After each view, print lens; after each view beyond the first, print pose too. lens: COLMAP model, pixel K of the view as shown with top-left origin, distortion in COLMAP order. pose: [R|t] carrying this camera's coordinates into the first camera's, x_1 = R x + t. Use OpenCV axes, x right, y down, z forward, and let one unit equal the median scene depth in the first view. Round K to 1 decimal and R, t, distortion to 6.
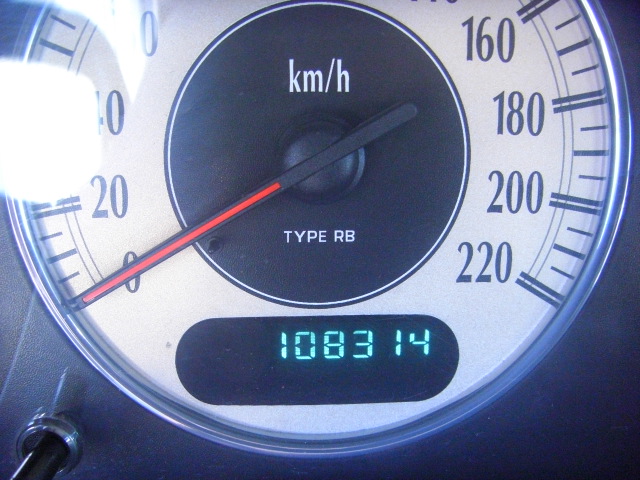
lens RADIAL K [[716.0, 0, 290.5], [0, 716.0, 304.9], [0, 0, 1]] dist [-0.199734, 0.158605]
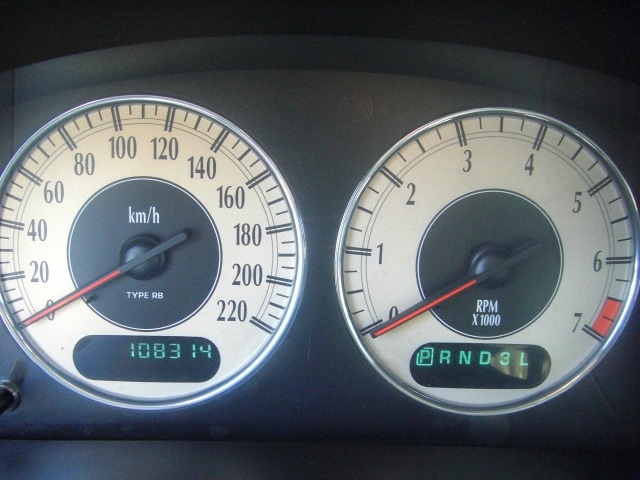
lens RADIAL K [[716.0, 0, 290.5], [0, 716.0, 304.9], [0, 0, 1]] dist [-0.199734, 0.158605]
pose [[0.999210, 0.030597, 0.025366, 0.392734], [-0.030520, 0.999528, -0.003422, -0.075723], [-0.025458, 0.002645, 0.999672, -0.958726]]
